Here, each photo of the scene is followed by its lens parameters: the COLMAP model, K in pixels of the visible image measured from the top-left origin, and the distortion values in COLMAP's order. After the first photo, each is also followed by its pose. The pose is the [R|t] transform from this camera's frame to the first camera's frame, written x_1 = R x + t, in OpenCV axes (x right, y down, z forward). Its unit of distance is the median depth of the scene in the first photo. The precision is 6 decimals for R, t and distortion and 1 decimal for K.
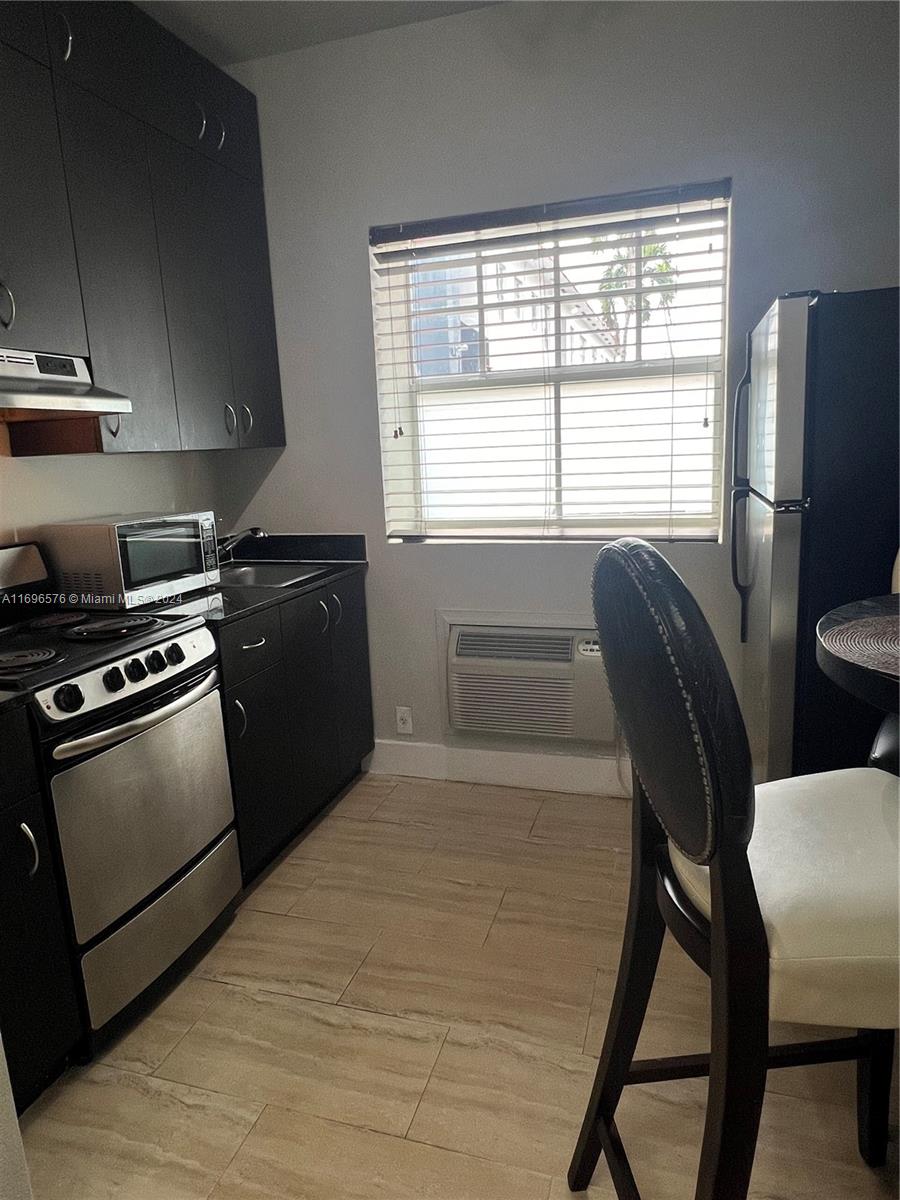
lens RADIAL K [[753.2, 0, 450.0], [0, 753.2, 600.0], [0, 0, 1]] dist [0.003600, 0.001134]
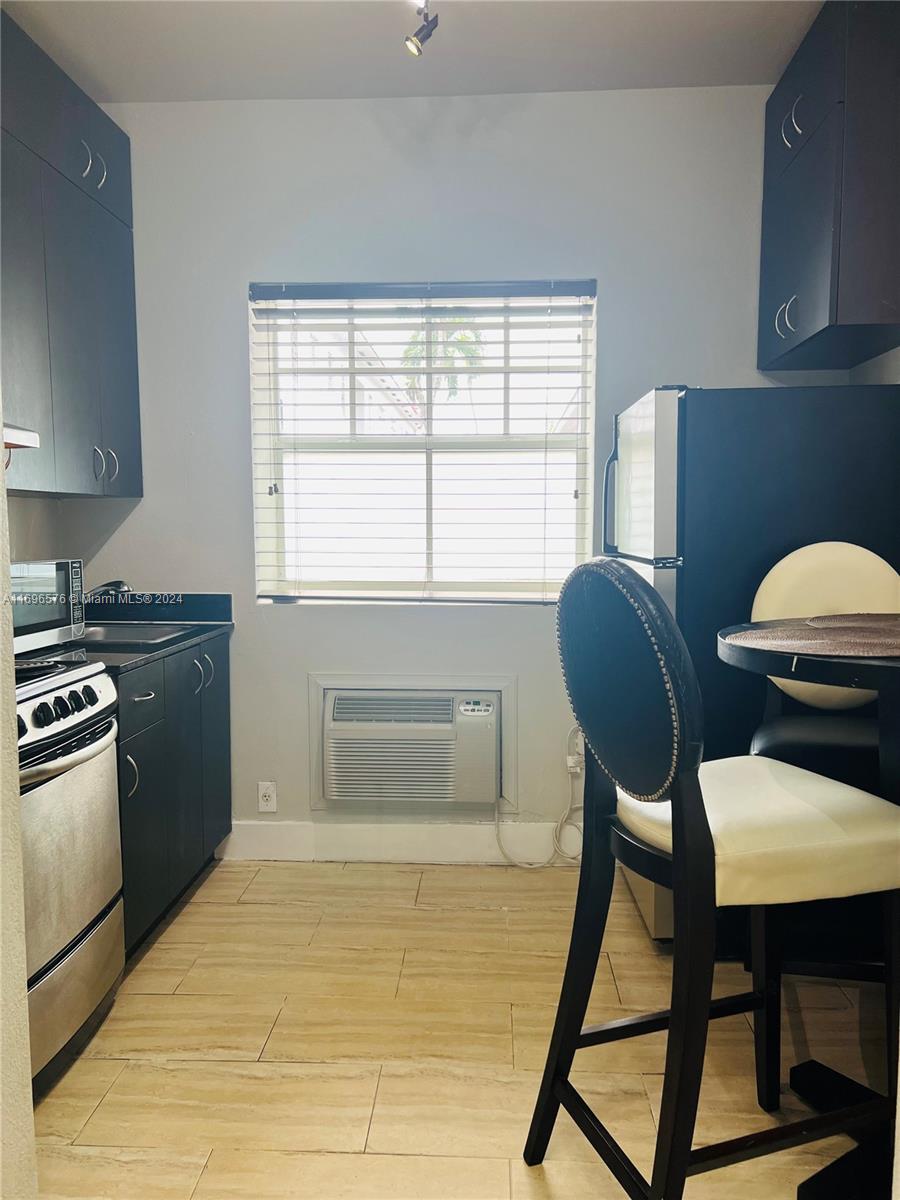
lens RADIAL K [[904.2, 0, 450.7], [0, 904.2, 604.4], [0, 0, 1]] dist [0.063270, -0.054252]
pose [[0.966347, 0.021066, 0.256377, -0.166205], [0.009355, 0.993104, -0.116864, 0.072487], [-0.257070, 0.115329, 0.959486, -0.182553]]
